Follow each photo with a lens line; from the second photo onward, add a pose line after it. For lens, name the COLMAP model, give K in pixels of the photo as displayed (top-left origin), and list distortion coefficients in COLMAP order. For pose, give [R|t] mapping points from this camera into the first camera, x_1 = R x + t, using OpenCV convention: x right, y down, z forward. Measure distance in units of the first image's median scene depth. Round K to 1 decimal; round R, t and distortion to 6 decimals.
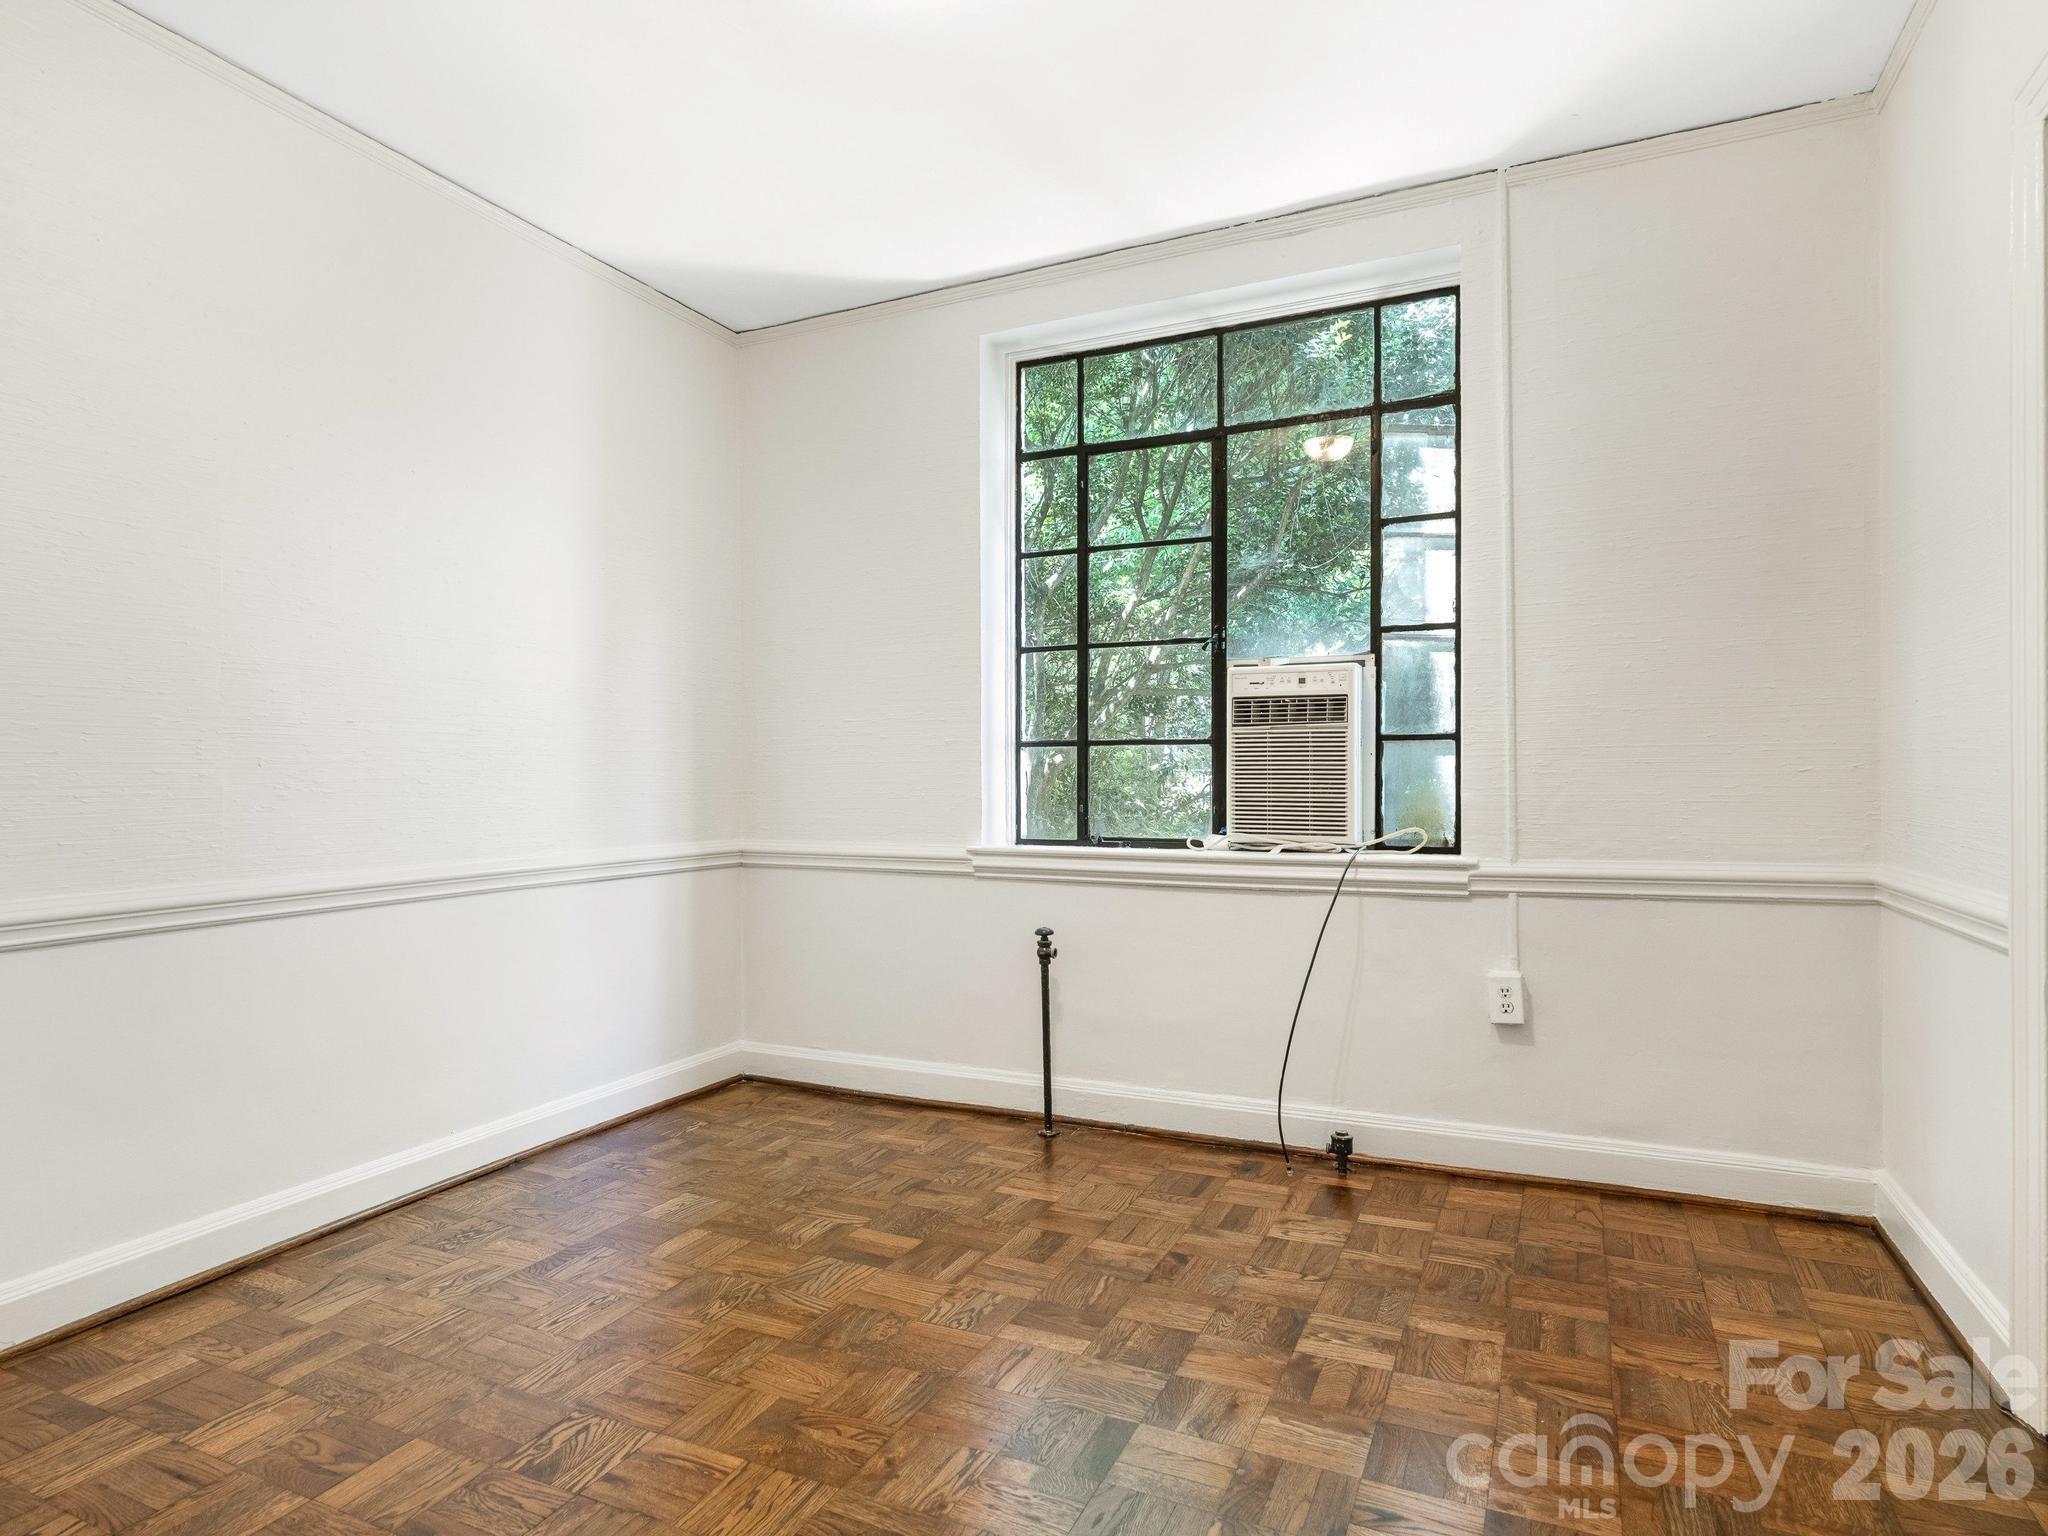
lens RADIAL K [[1185.0, 0, 1014.7], [0, 1185.0, 777.8], [0, 0, 1]] dist [0.012398, 0.000869]
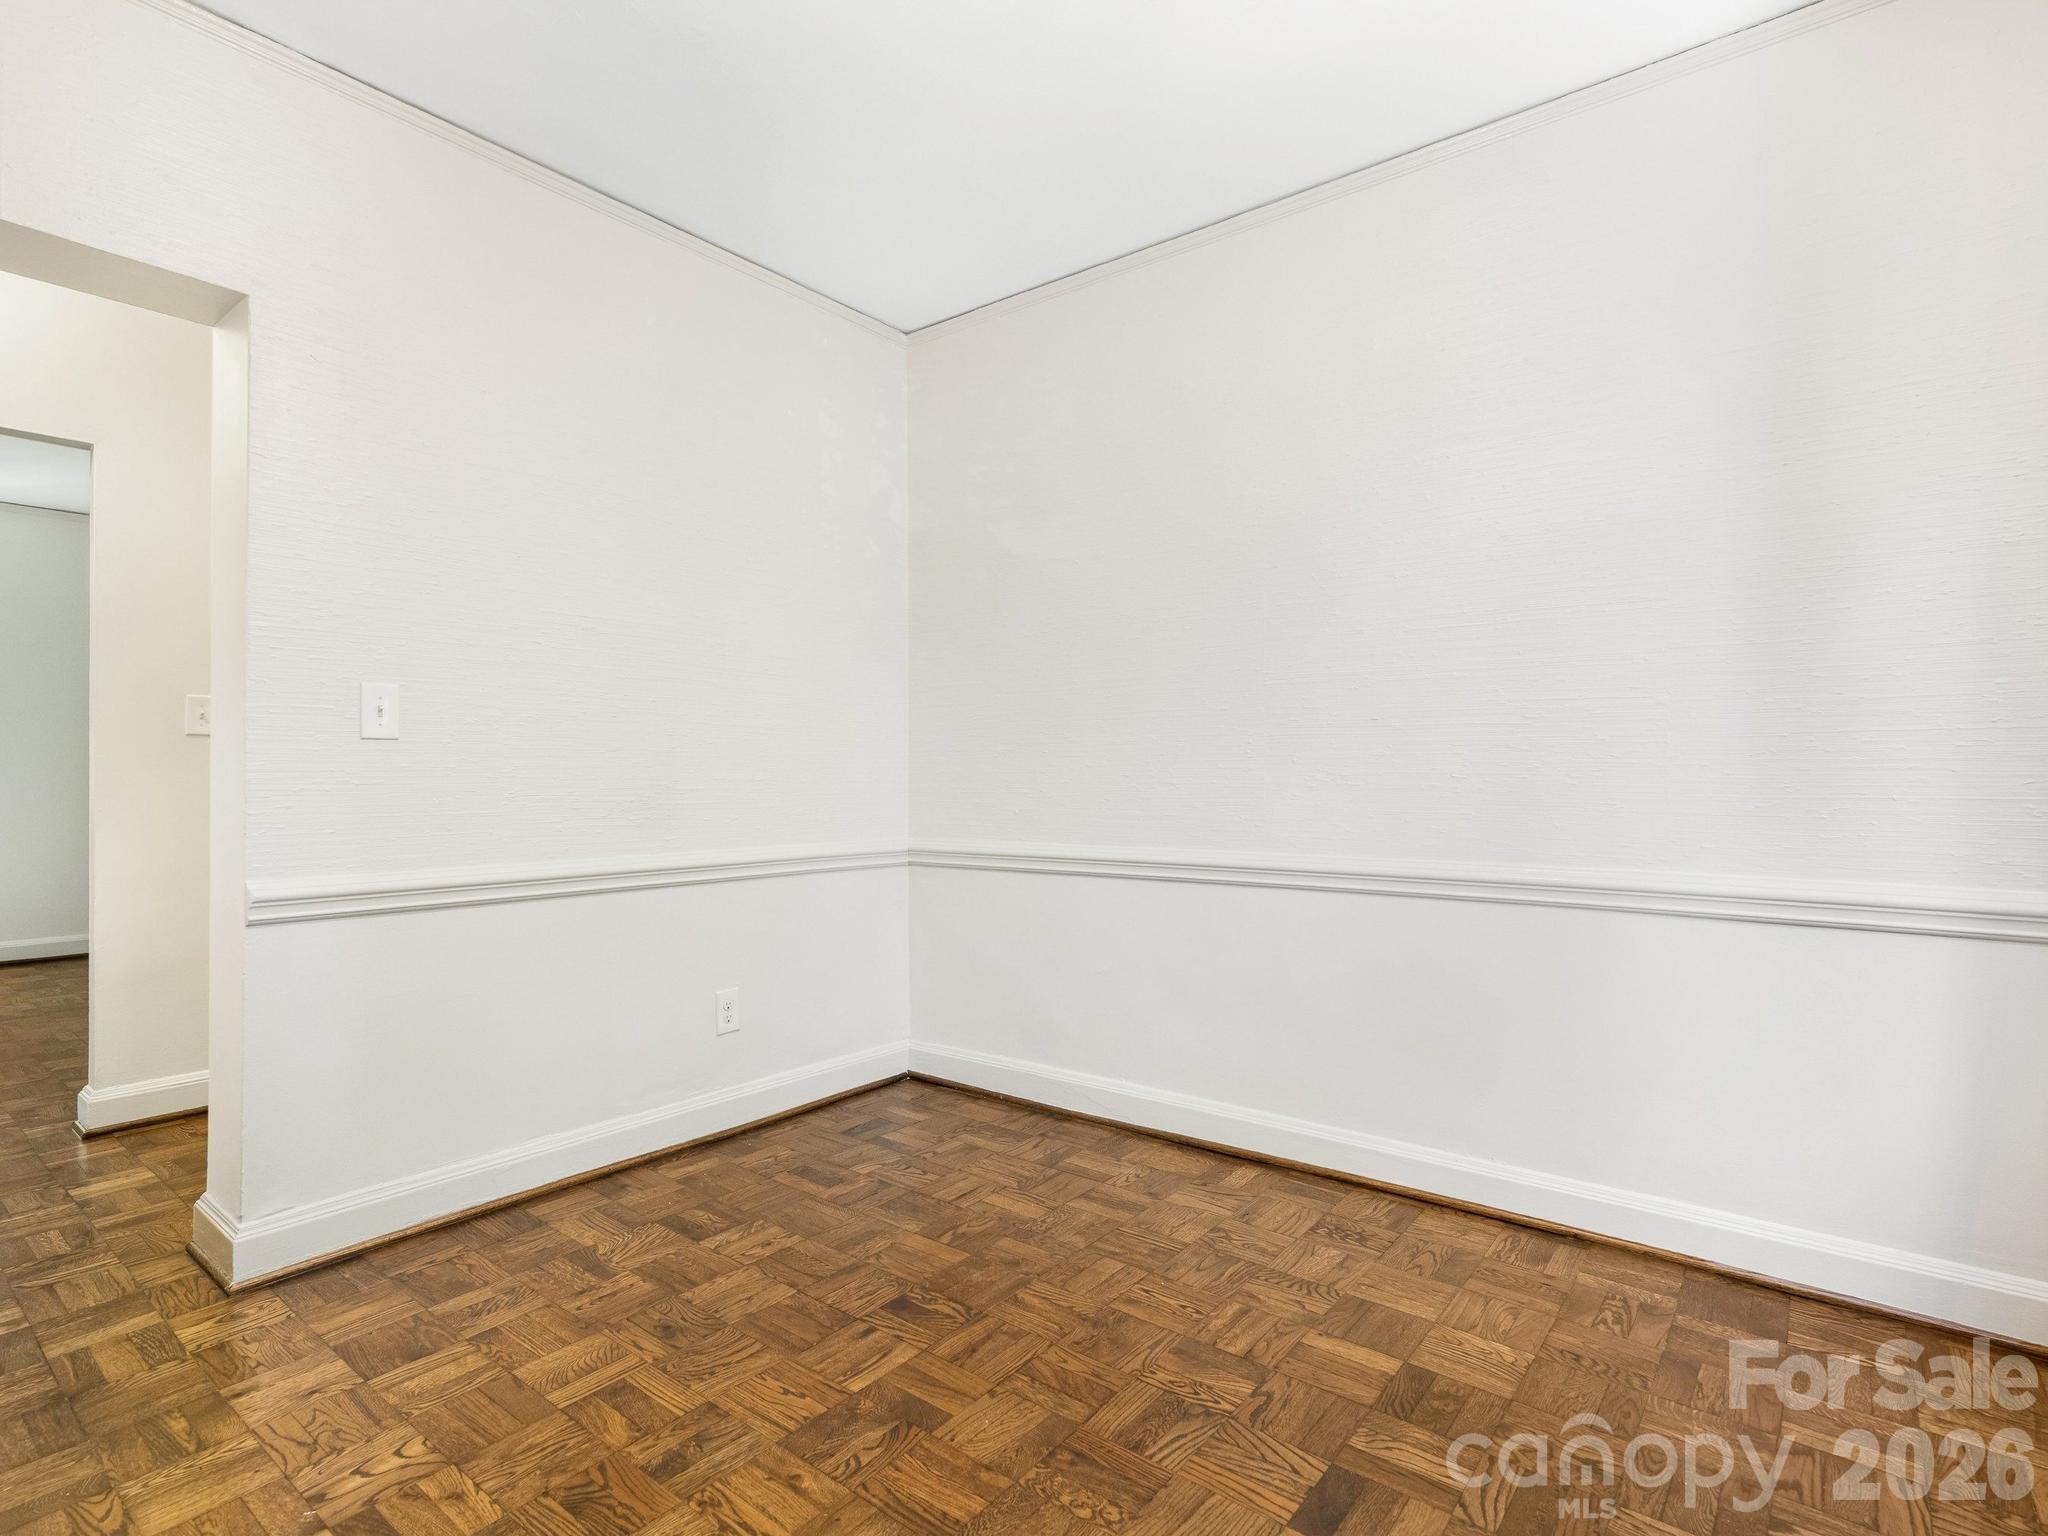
lens RADIAL K [[1083.5, 0, 1024.9], [0, 1083.5, 771.0], [0, 0, 1]] dist [0.001103, 0.002872]
pose [[-0.274288, -0.000487, -0.961647, 0.550725], [0.007820, 0.999966, -0.002737, -0.004840], [0.961616, -0.008271, -0.274275, 1.116379]]
